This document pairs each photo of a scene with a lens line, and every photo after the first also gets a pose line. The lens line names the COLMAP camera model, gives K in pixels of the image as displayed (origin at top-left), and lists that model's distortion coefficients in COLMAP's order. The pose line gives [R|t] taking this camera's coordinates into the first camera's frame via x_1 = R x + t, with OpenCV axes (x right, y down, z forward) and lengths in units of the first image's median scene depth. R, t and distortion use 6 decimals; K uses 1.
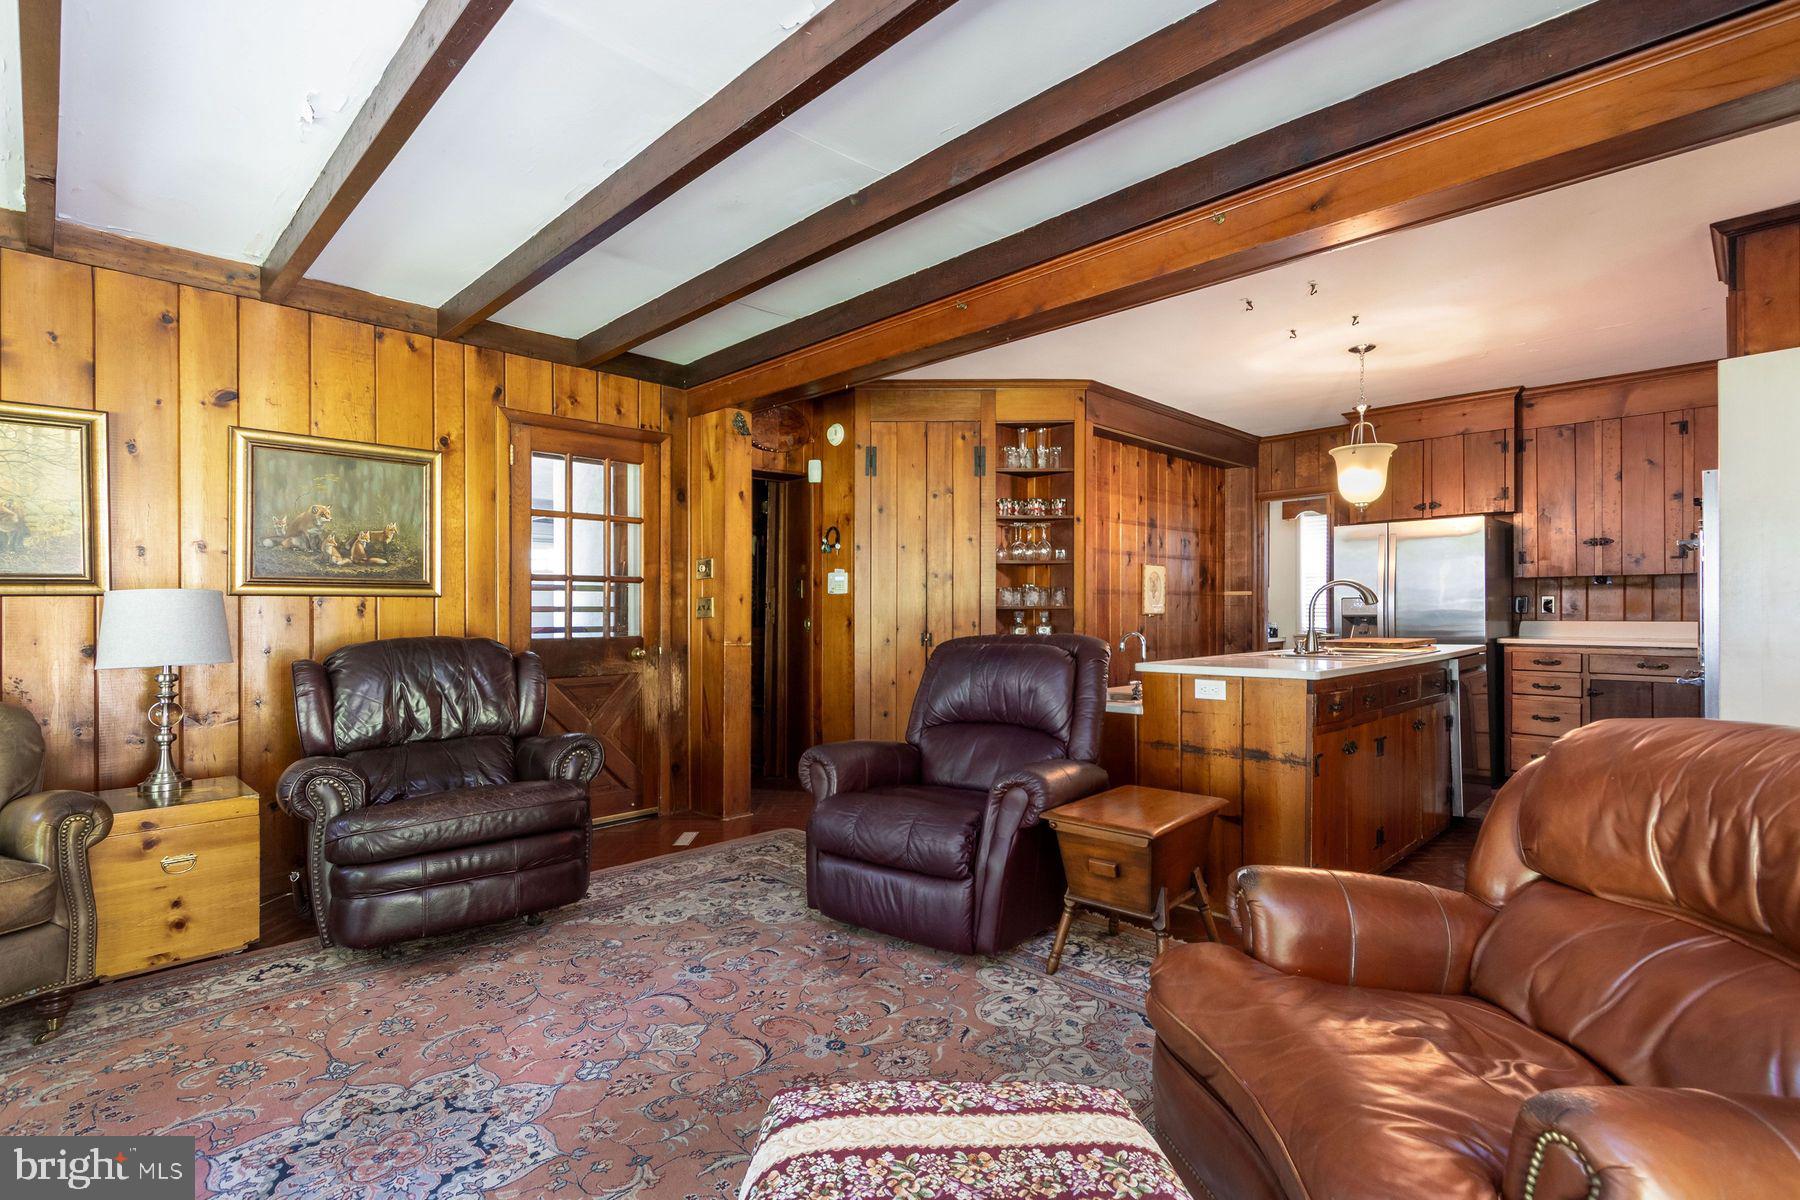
lens RADIAL K [[836.7, 0, 892.3], [0, 836.7, 609.7], [0, 0, 1]] dist [0.001542, -0.000129]
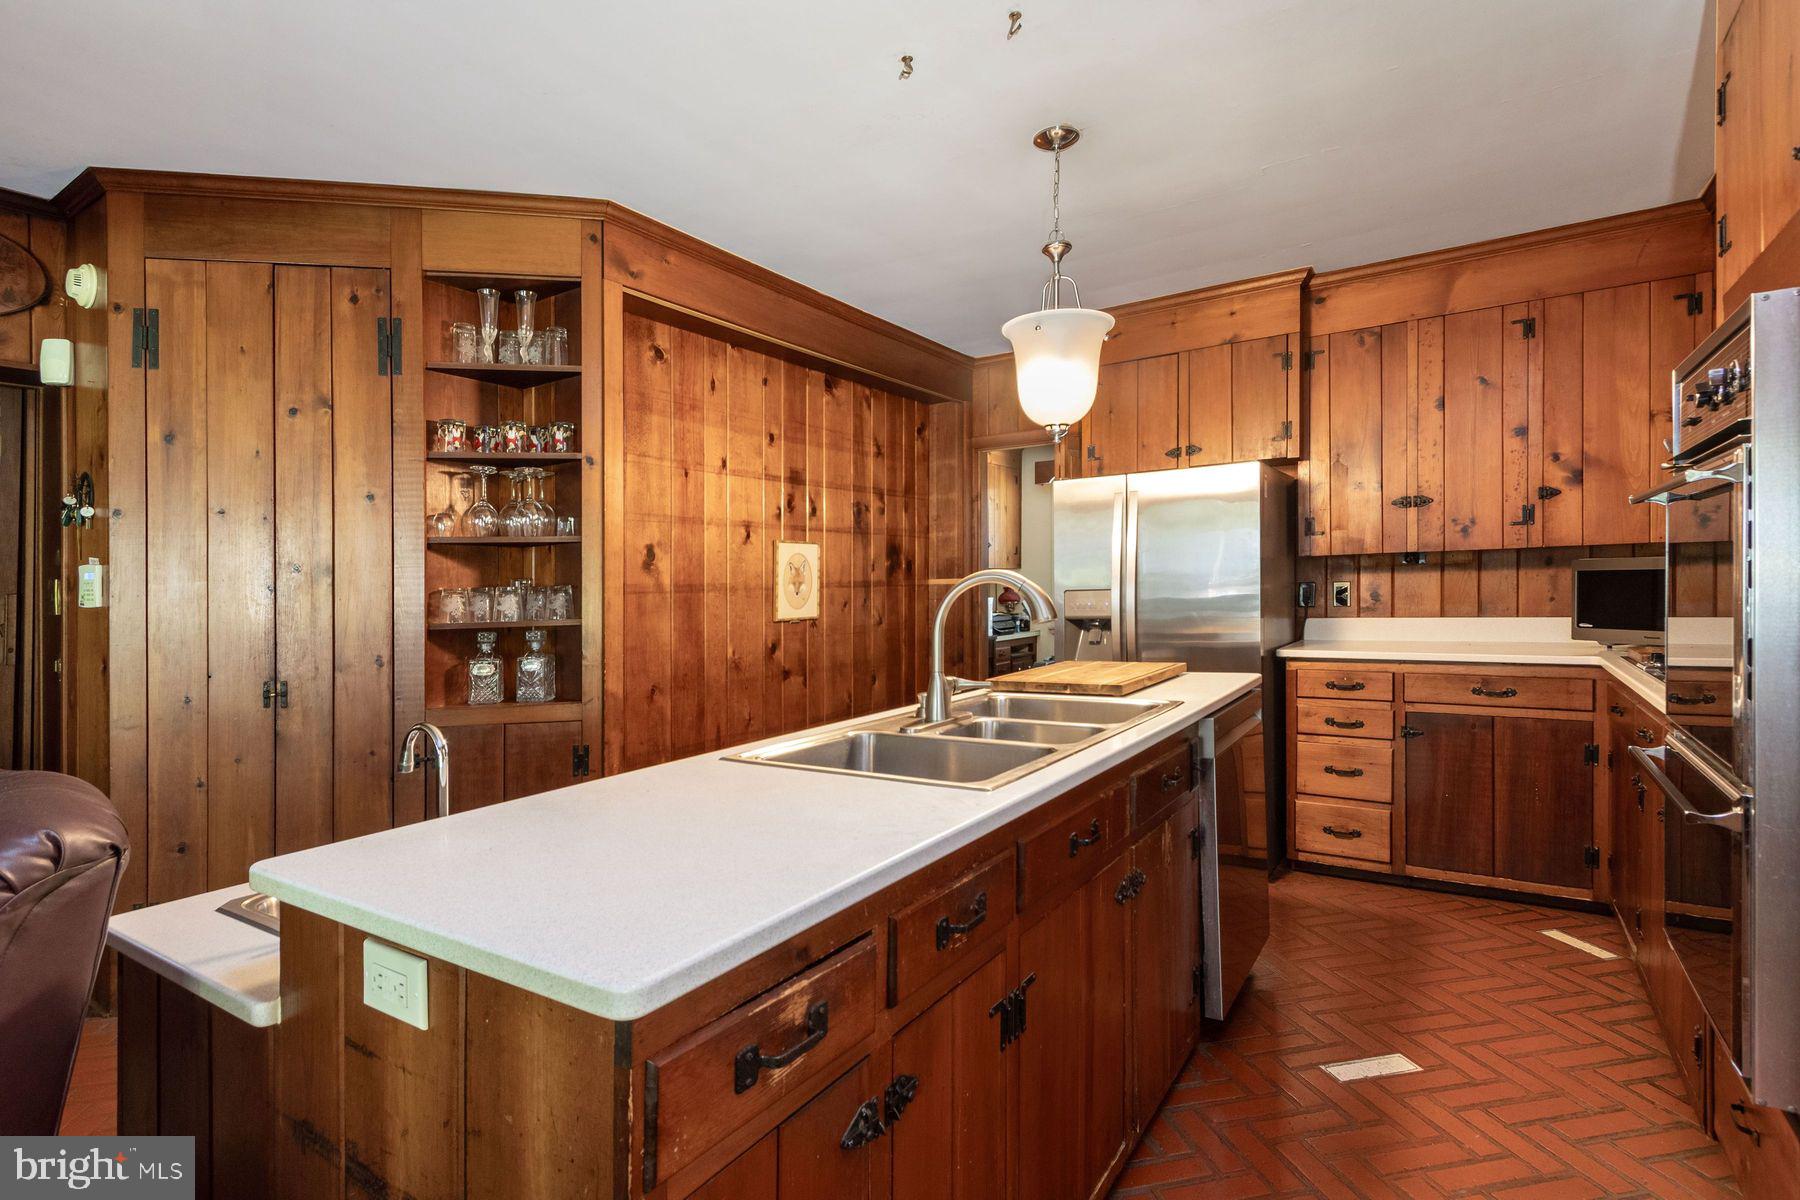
lens RADIAL K [[903.8, 0, 840.4], [0, 903.8, 632.0], [0, 0, 1]] dist [0.002134, 0.000617]
pose [[0.983197, -0.027551, 0.180456, 0.252594], [0.019442, 0.998727, 0.046548, -0.019067], [-0.181509, -0.042257, 0.982481, 0.357811]]
